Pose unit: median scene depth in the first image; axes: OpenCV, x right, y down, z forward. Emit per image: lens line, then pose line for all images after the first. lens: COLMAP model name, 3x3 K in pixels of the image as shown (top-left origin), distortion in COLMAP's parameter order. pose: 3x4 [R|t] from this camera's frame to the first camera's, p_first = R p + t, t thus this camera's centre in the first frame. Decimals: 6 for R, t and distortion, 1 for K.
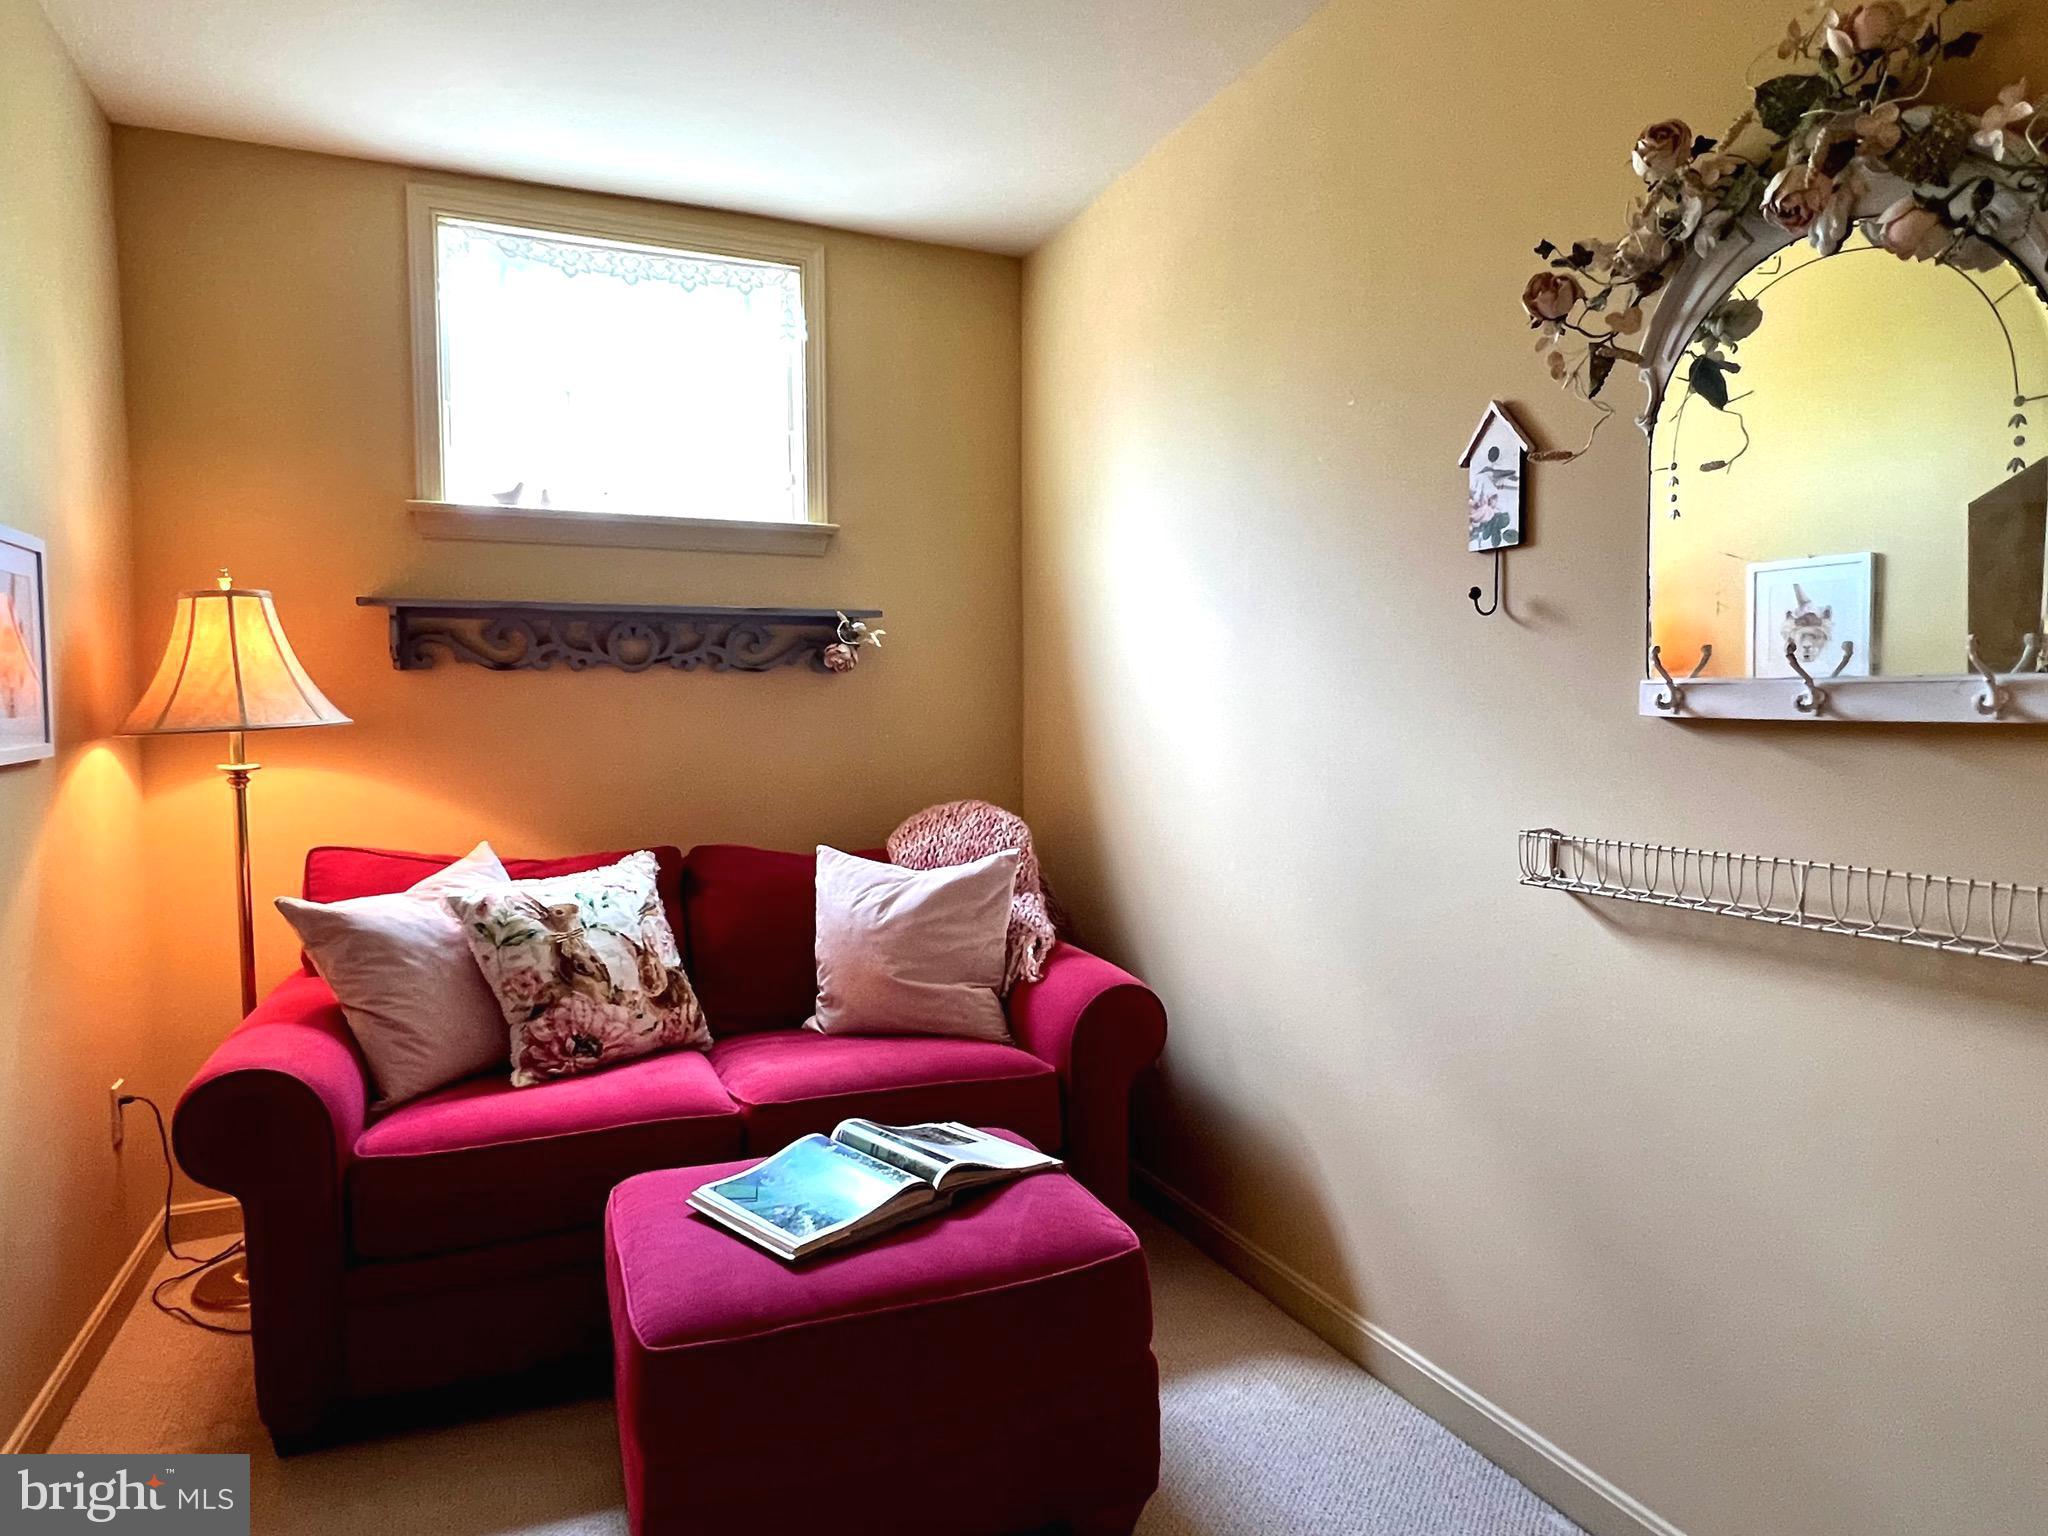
lens RADIAL K [[1232.0, 0, 1025.4], [0, 1232.0, 788.3], [0, 0, 1]] dist [0.000027, -0.000416]
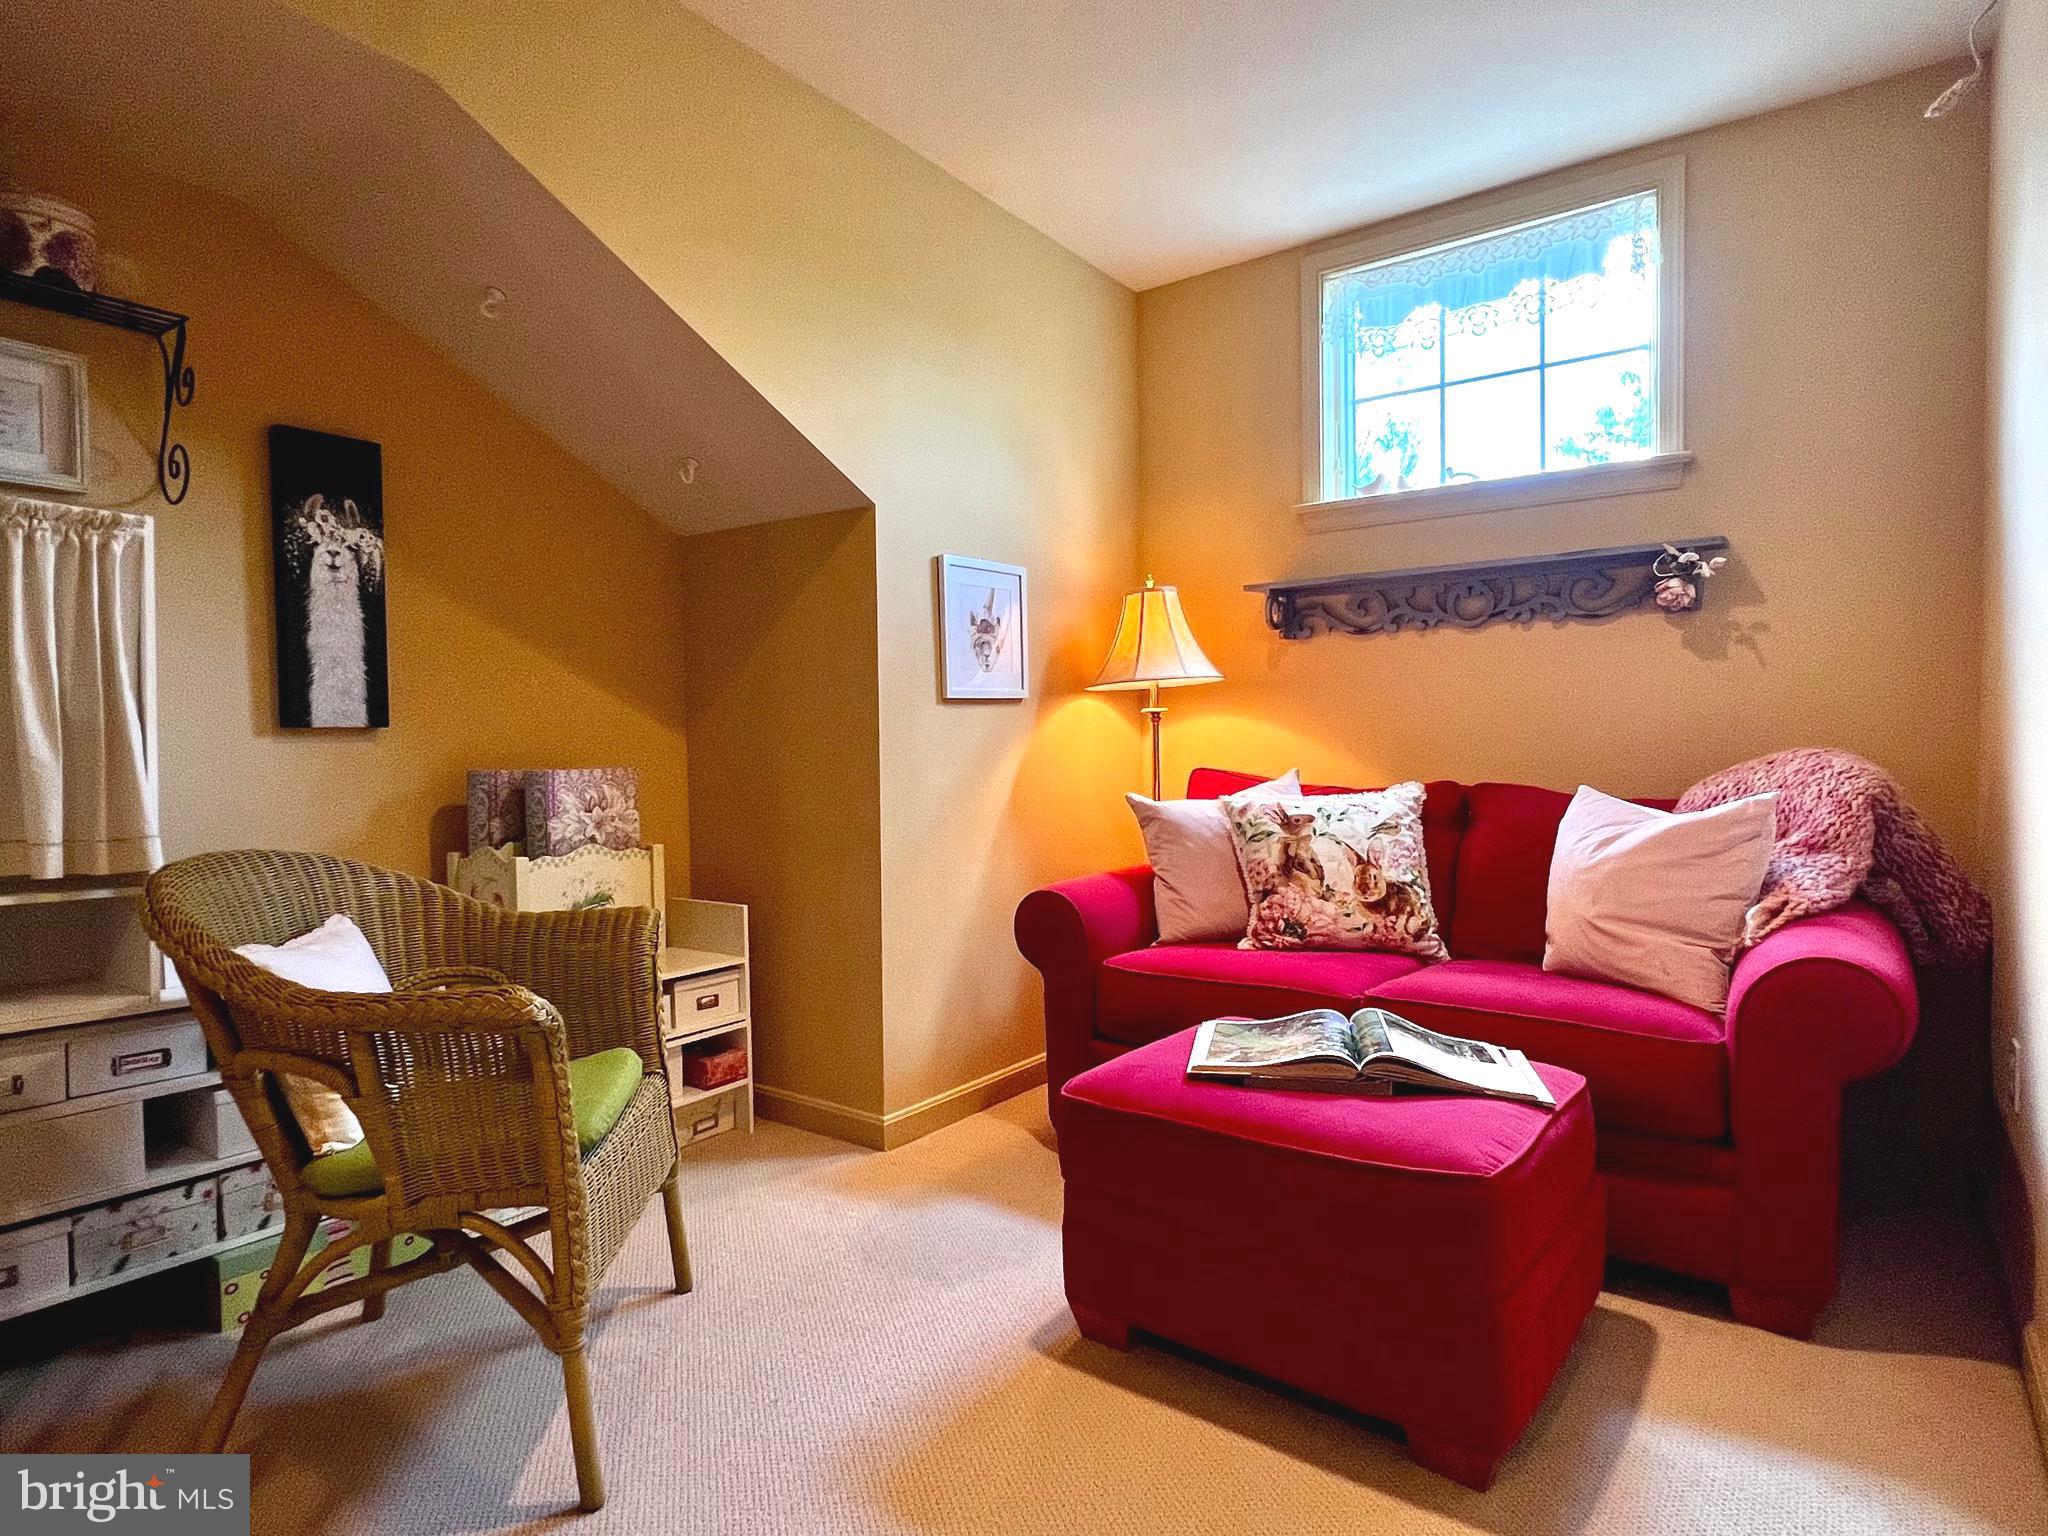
lens RADIAL K [[1133.0, 0, 1018.5], [0, 1133.0, 777.9], [0, 0, 1]] dist [-0.001510, 0.001216]
pose [[0.504396, 0.026377, -0.863069, 0.443586], [-0.040420, 0.999159, 0.006913, 0.061167], [0.862526, 0.031398, 0.505038, 0.190320]]
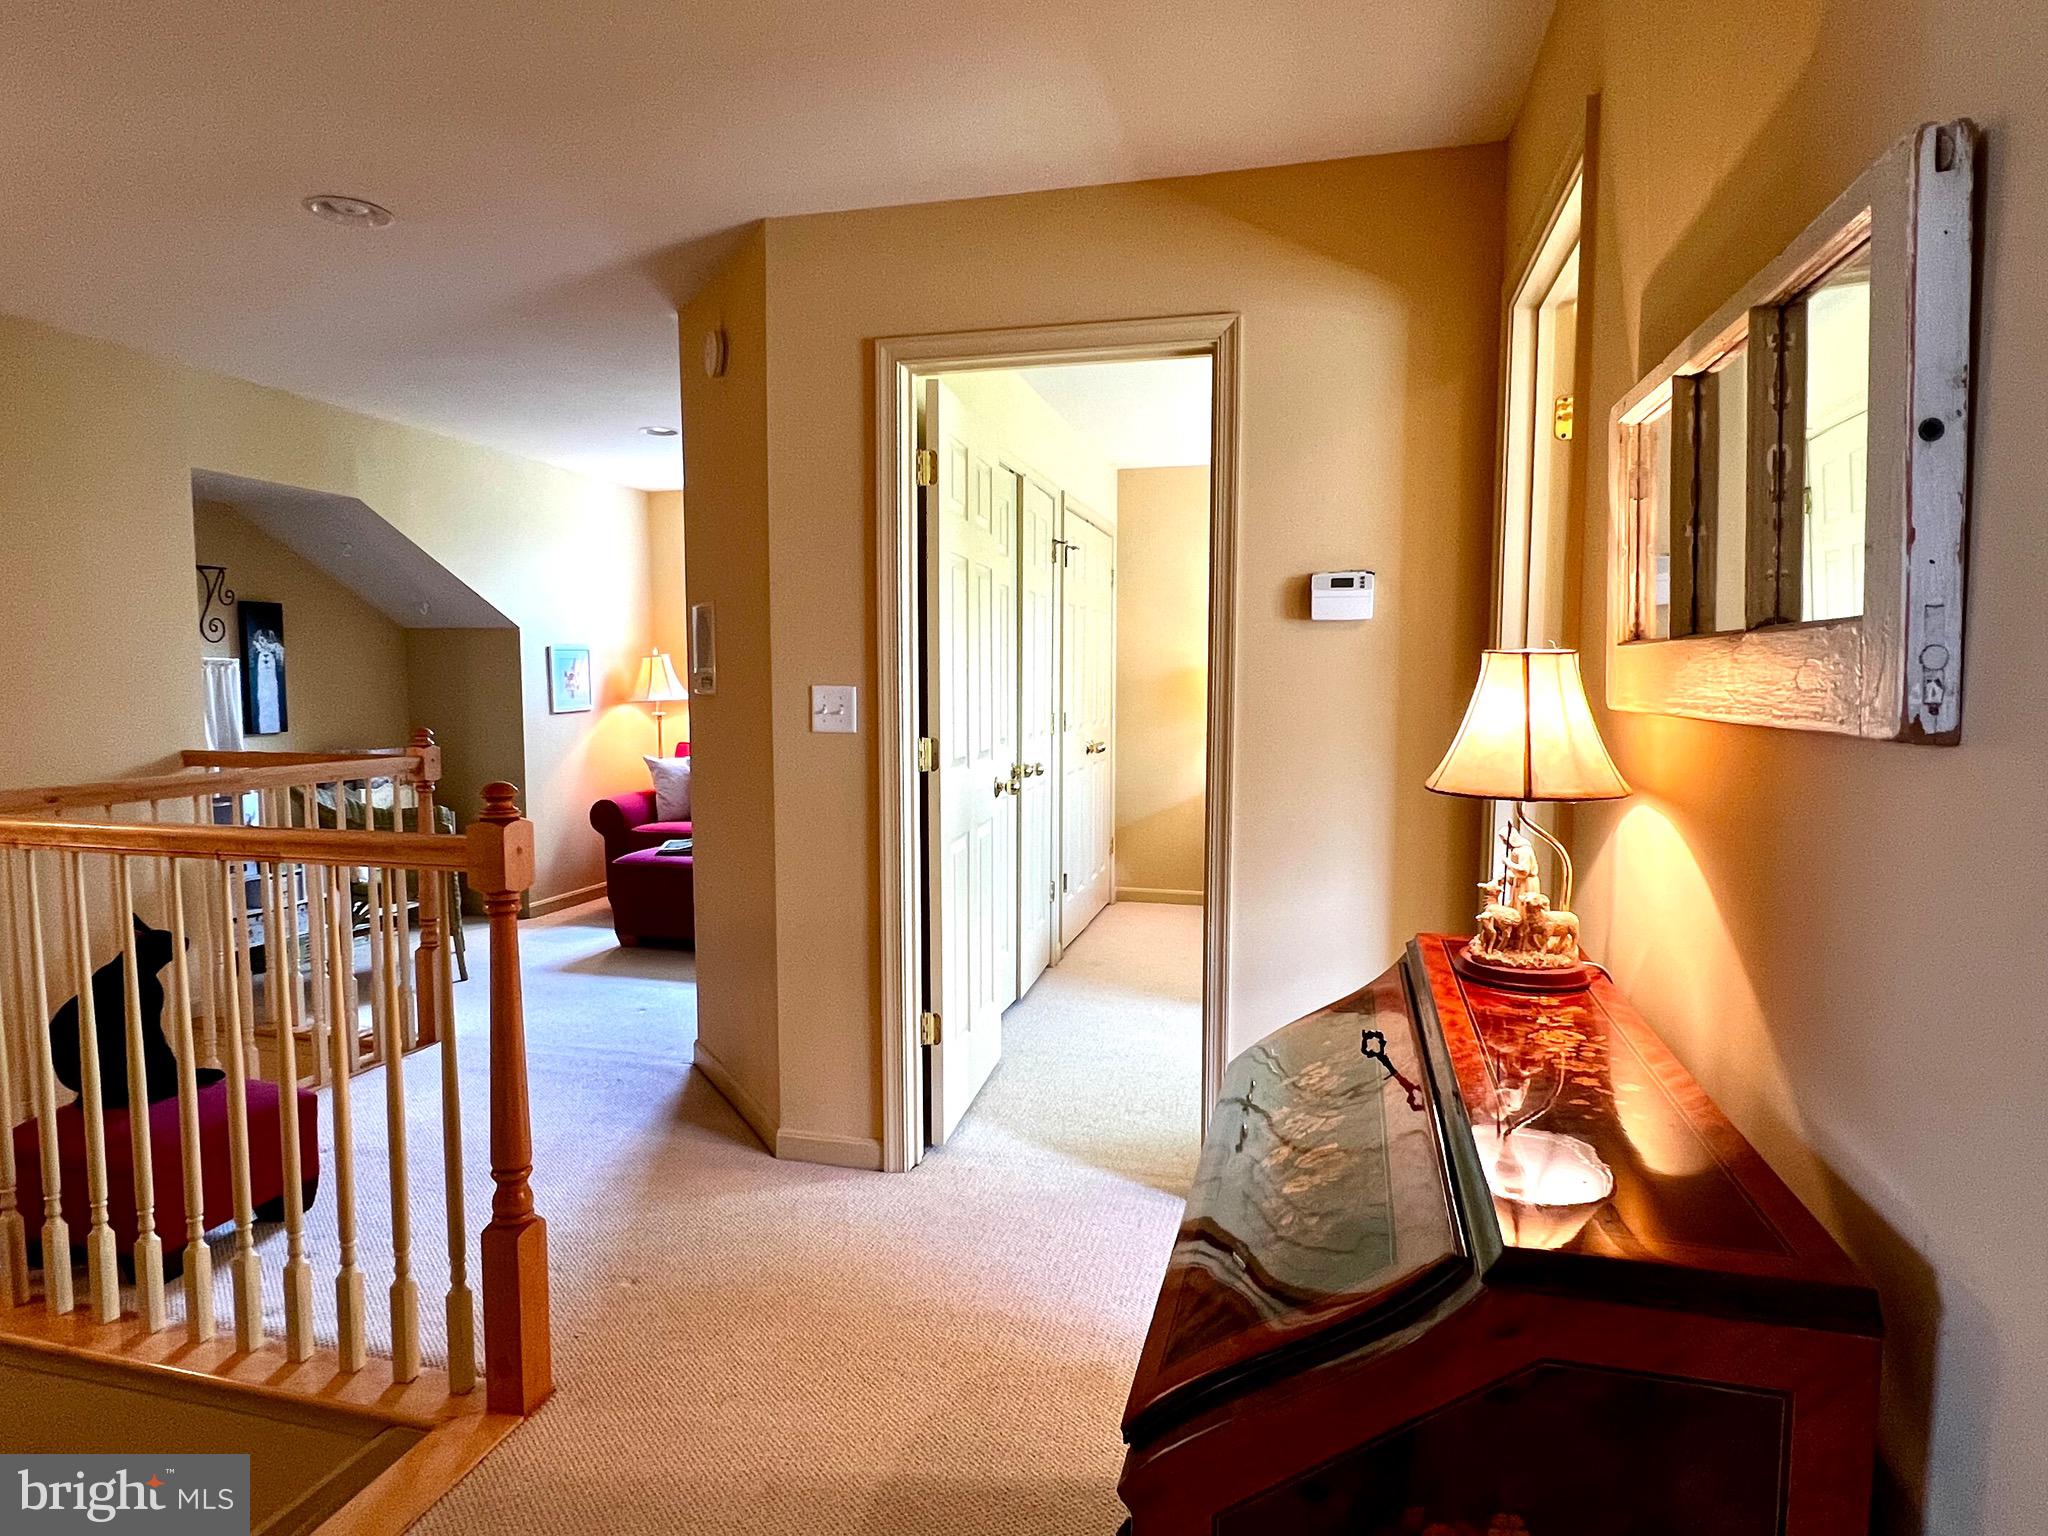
lens RADIAL K [[1161.6, 0, 1017.5], [0, 1161.6, 776.9], [0, 0, 1]] dist [0.004267, 0.000103]
pose [[0.784692, 0.060638, -0.616913, 1.877713], [-0.041925, 0.998117, 0.044780, -0.031376], [0.618466, -0.009275, 0.785757, -0.726318]]
